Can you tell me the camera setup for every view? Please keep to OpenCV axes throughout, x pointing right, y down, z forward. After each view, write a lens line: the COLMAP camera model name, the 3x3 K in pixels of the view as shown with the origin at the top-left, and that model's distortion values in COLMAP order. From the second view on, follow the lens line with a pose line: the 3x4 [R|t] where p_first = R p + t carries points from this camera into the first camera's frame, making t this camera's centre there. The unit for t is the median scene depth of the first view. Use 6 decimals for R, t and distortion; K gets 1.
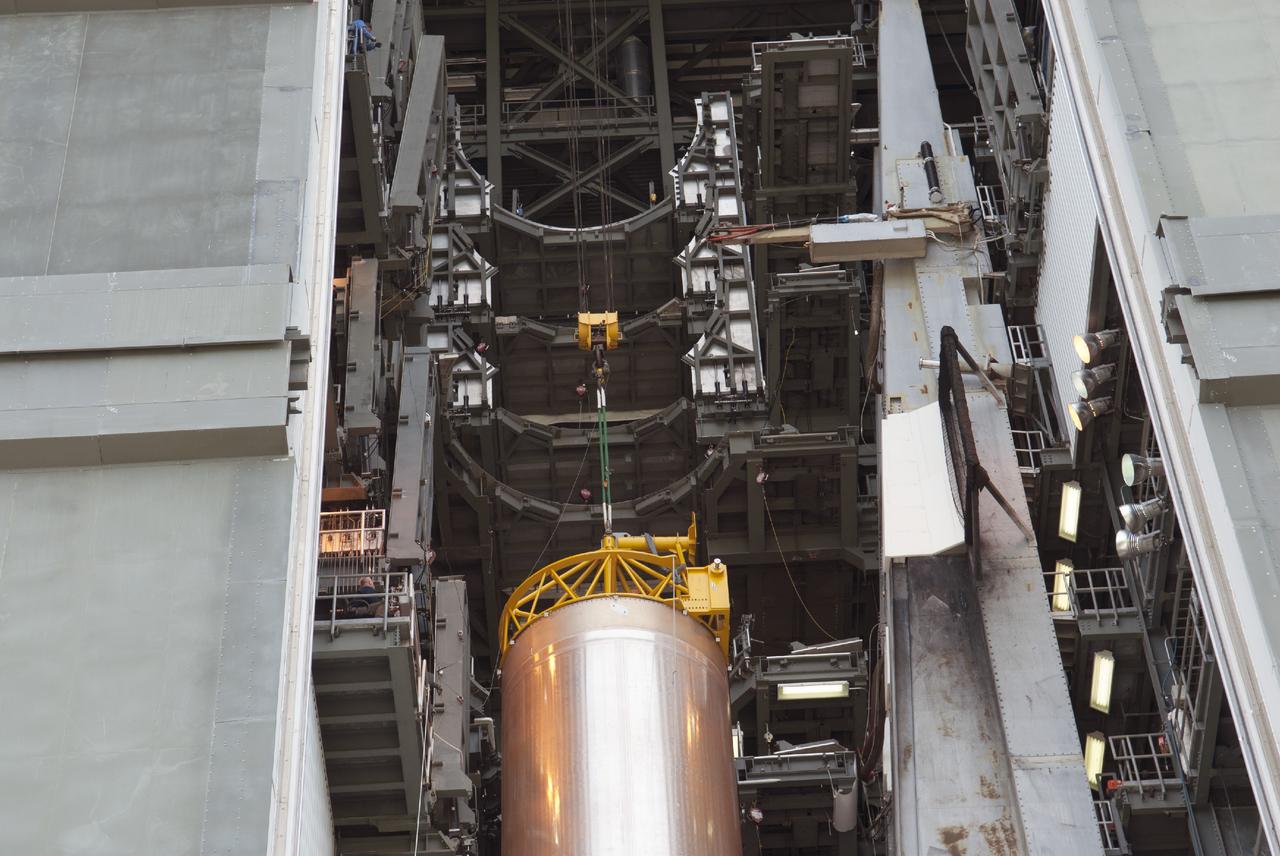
lens RADIAL K [[2905.7, 0, 640.0], [0, 2905.7, 428.0], [0, 0, 1]] dist [0.254076, -0.149709]
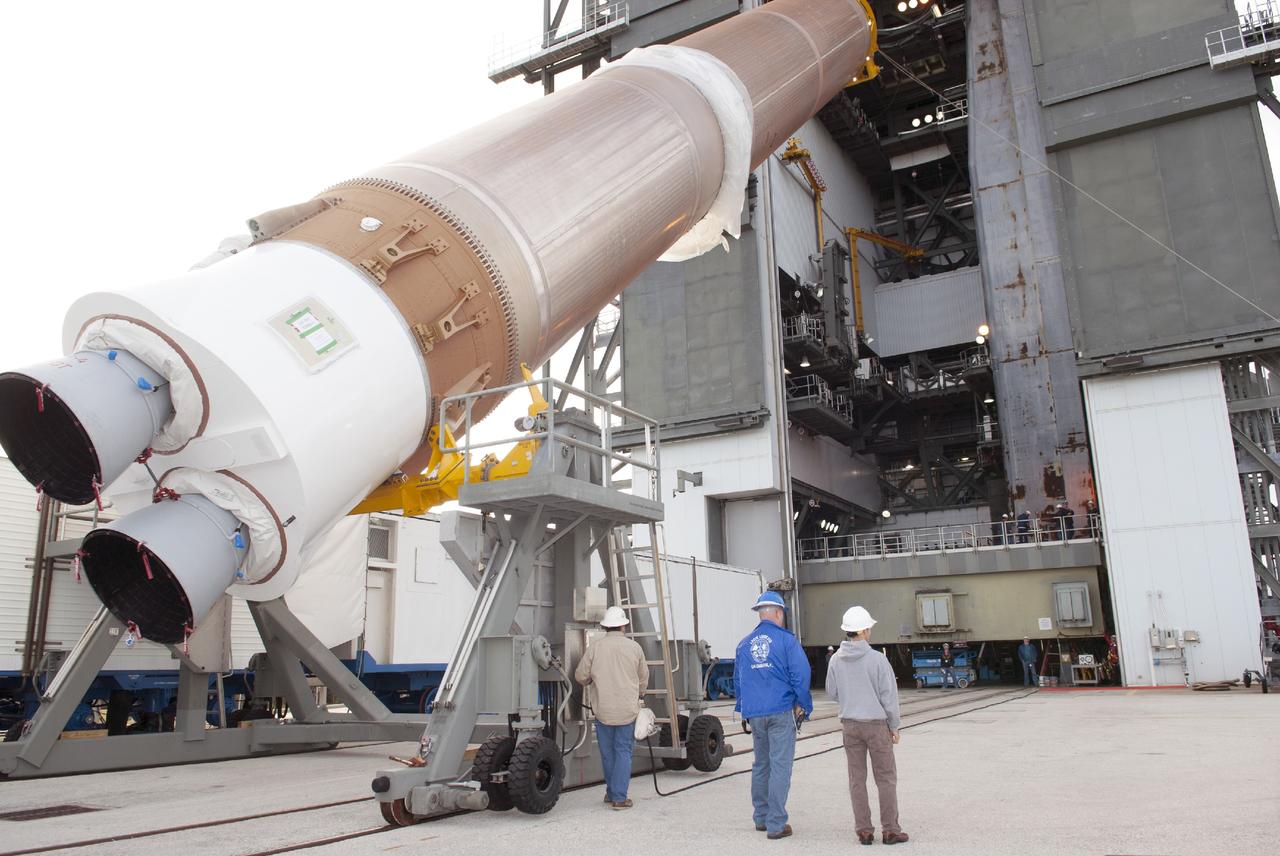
lens RADIAL K [[950.7, 0, 633.2], [0, 950.7, 428.2], [0, 0, 1]] dist [-0.022564, -0.037643]
pose [[0.877636, -0.088100, -0.471161, 0.200599], [0.345529, 0.797553, 0.494489, -0.159320], [0.332212, -0.596781, 0.730403, -0.138738]]
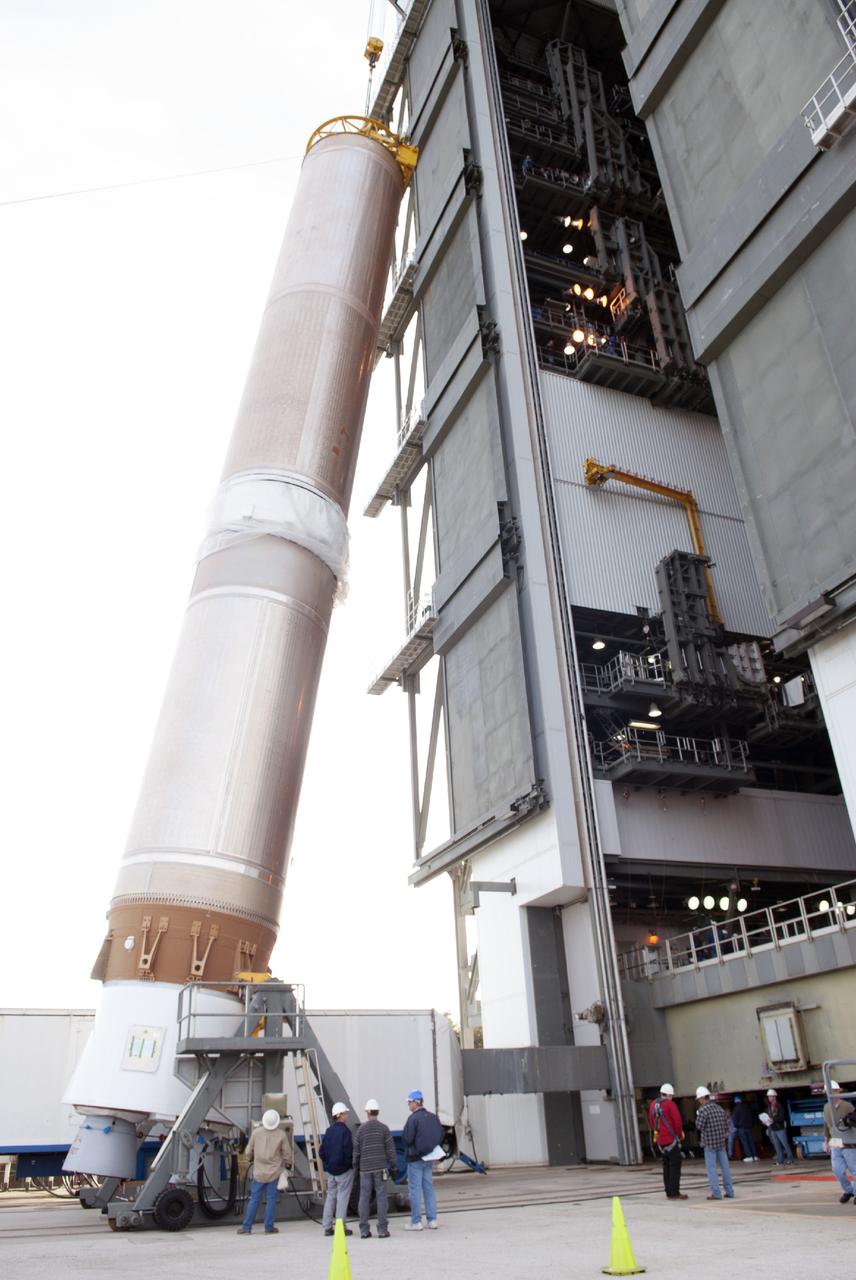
lens RADIAL K [[950.7, 0, 429.2], [0, 950.7, 636.9], [0, 0, 1]] dist [-0.022564, -0.037643]
pose [[0.407968, -0.397822, -0.821766, 0.464809], [0.702905, 0.711269, 0.004629, 0.132775], [0.582655, -0.579512, 0.569806, 0.139760]]
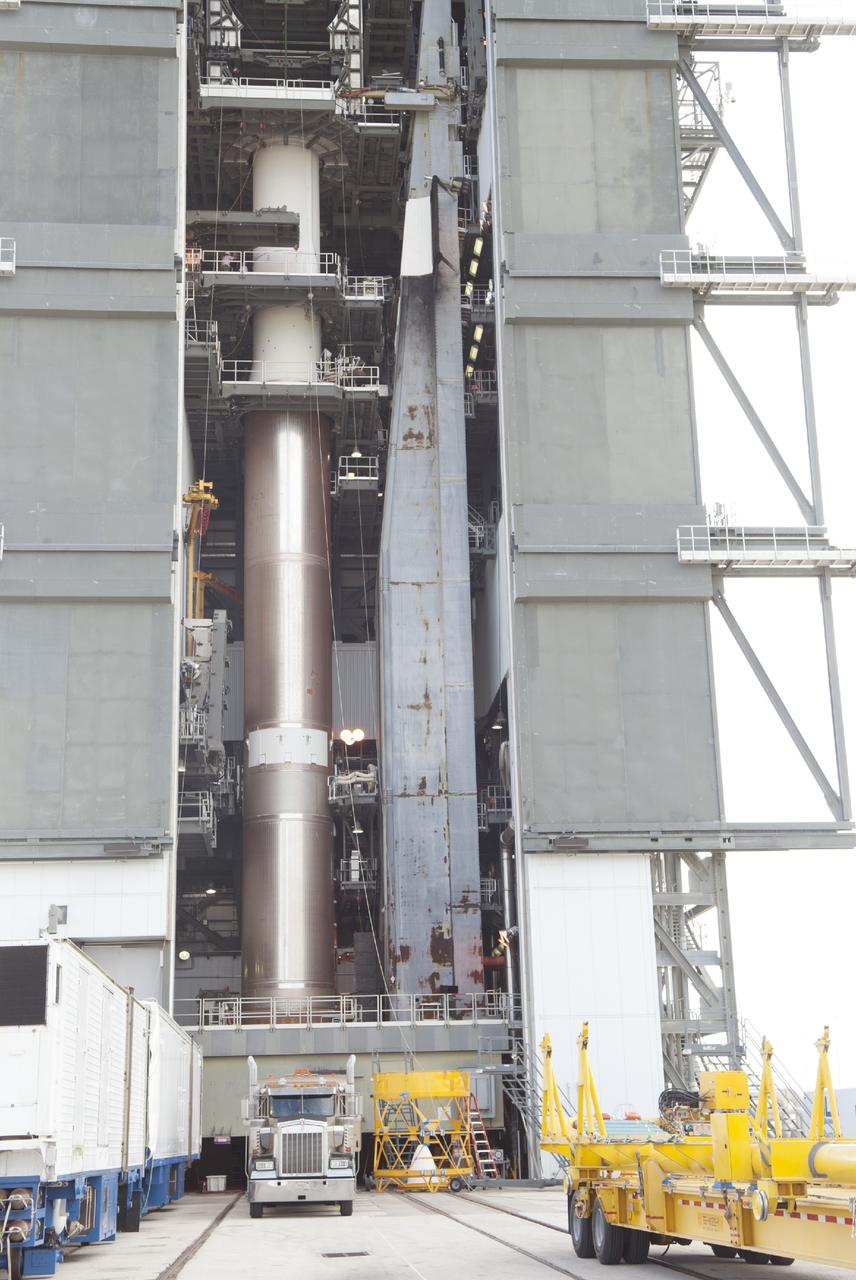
lens RADIAL K [[1733.6, 0, 428.0], [0, 1733.6, 640.0], [0, 0, 1]] dist [0.099820, 0.047270]
pose [[0.994249, 0.048607, 0.095427, -0.020738], [-0.092183, 0.841981, 0.531573, -0.491278], [-0.054510, -0.537313, 0.841620, -0.436532]]
